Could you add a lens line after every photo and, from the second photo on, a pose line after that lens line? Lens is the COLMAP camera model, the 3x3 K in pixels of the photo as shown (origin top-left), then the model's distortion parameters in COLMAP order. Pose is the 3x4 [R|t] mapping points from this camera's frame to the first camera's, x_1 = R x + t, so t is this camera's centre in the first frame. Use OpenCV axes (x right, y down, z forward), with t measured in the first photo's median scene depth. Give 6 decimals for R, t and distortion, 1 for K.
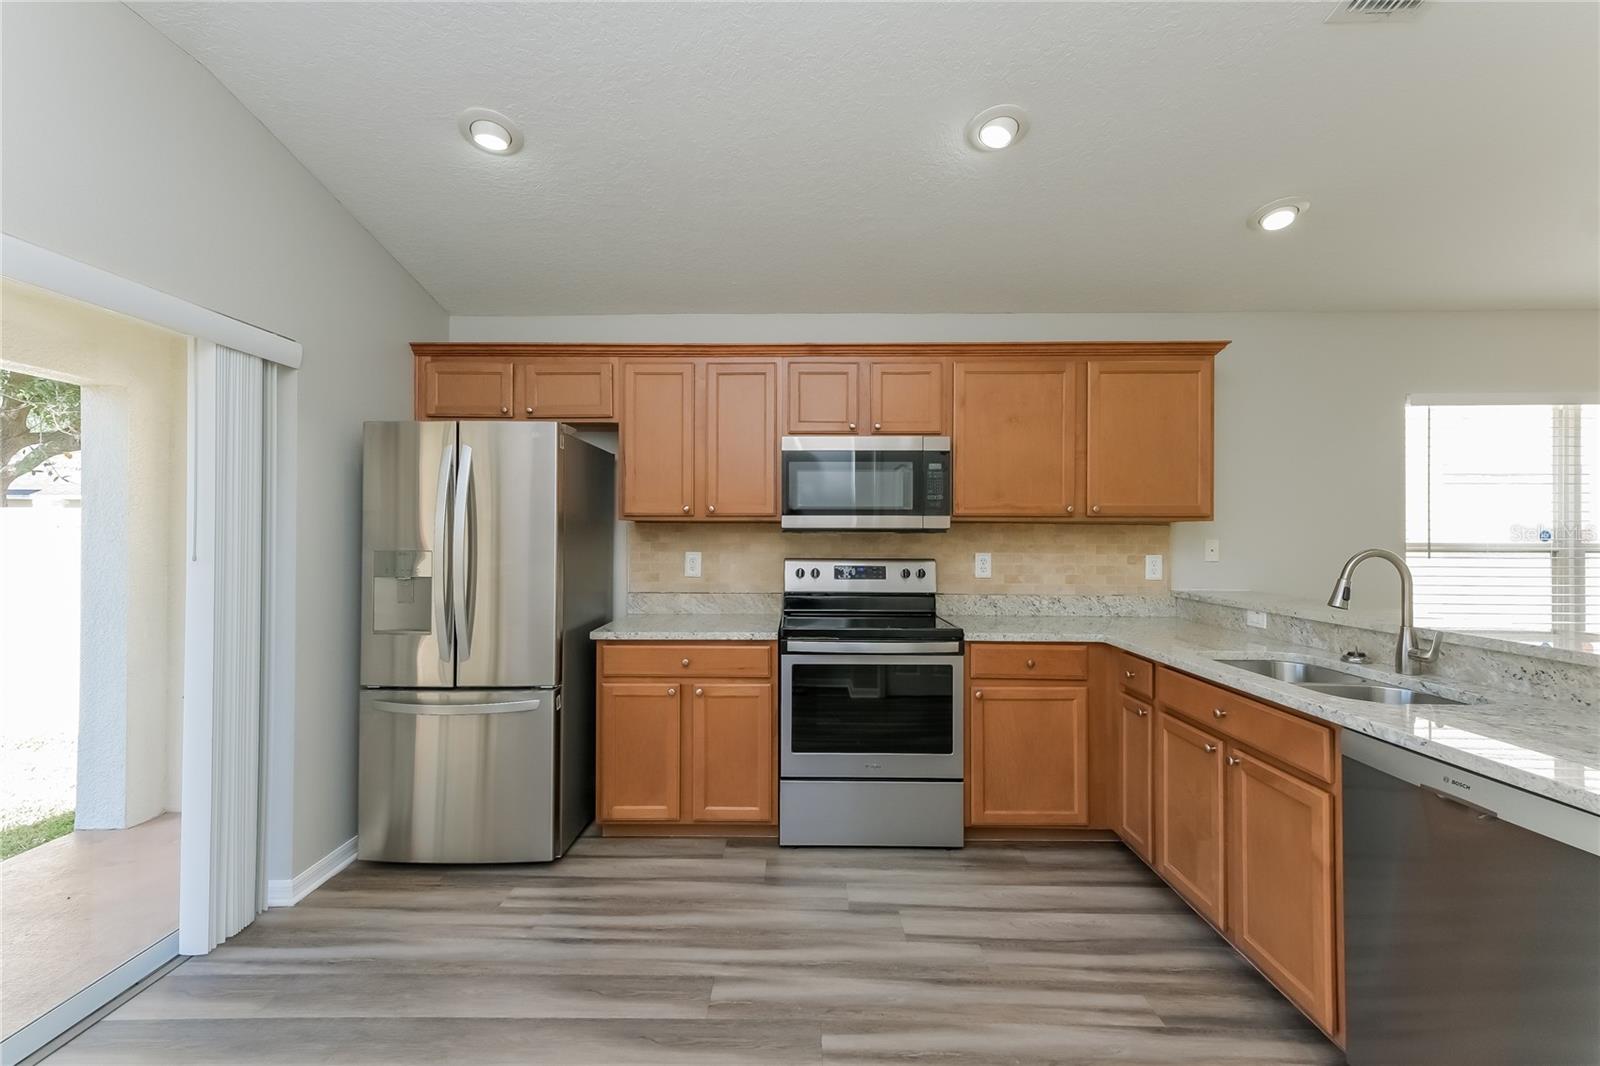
lens RADIAL K [[685.2, 0, 793.5], [0, 685.2, 532.0], [0, 0, 1]] dist [-0.000643, -0.000064]
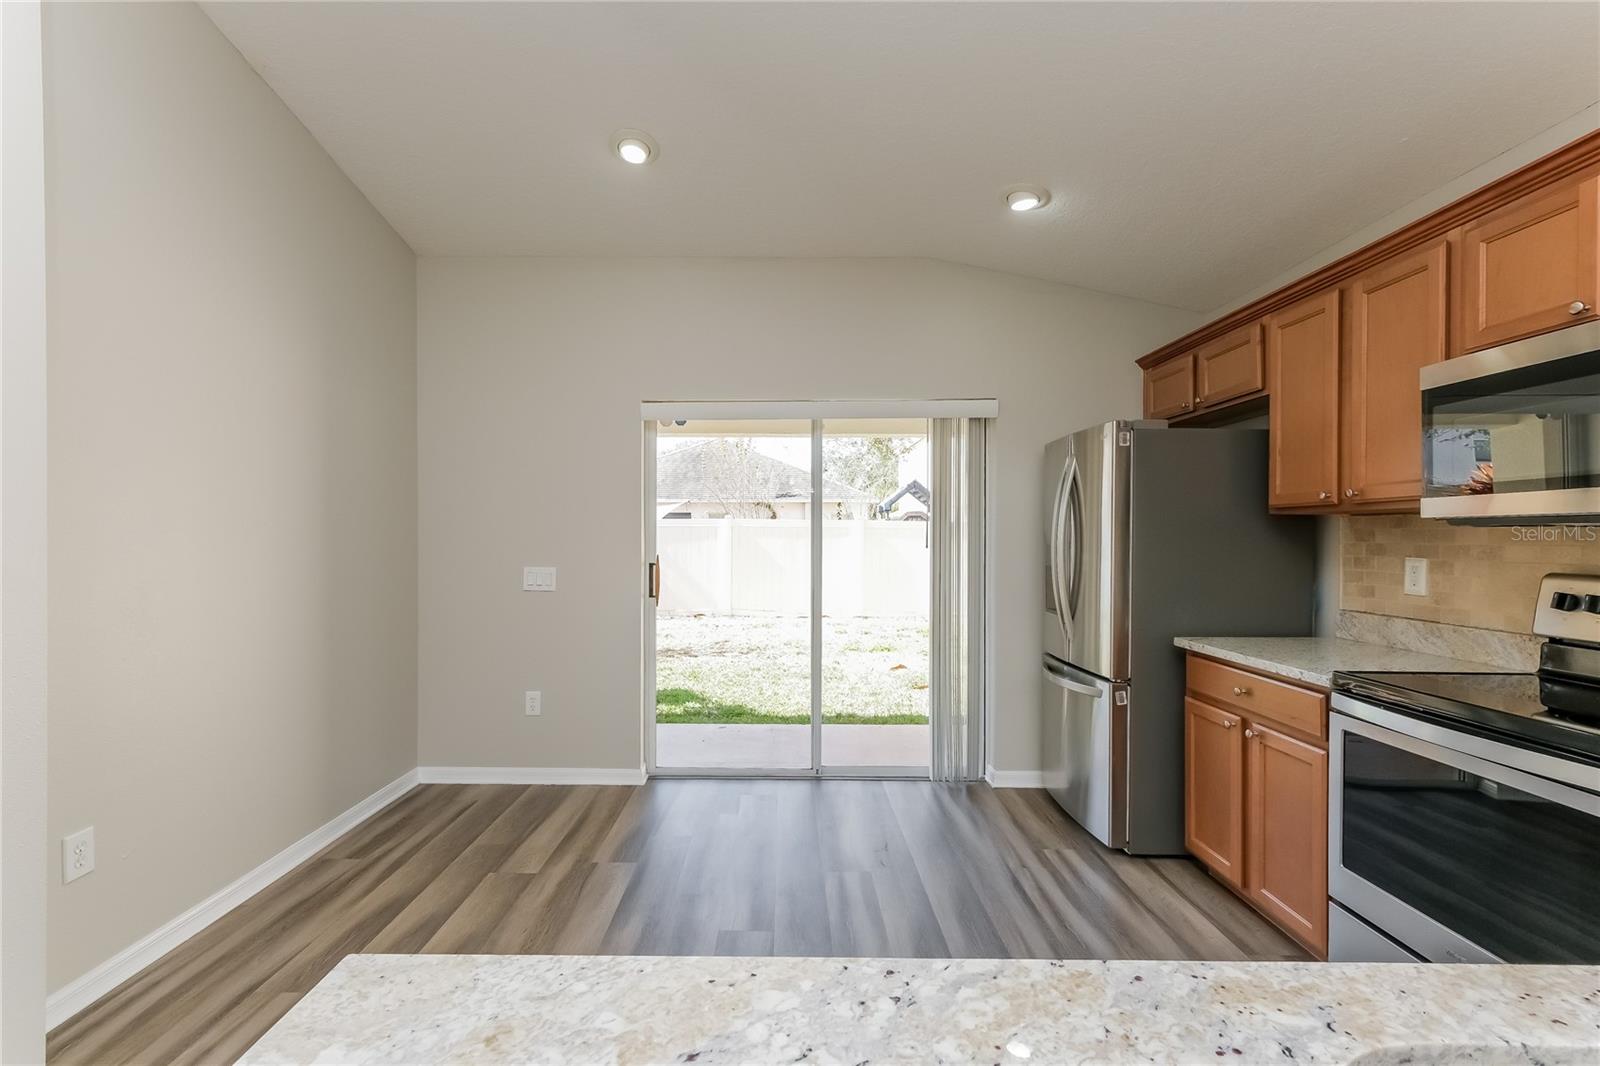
lens RADIAL K [[707.5, 0, 772.2], [0, 707.5, 540.3], [0, 0, 1]] dist [-0.000345, -0.000019]
pose [[-0.004711, 0.002354, -0.999986, 0.662747], [0.004456, 0.999987, 0.002333, 0.009348], [0.999979, -0.004445, -0.004722, 0.458633]]
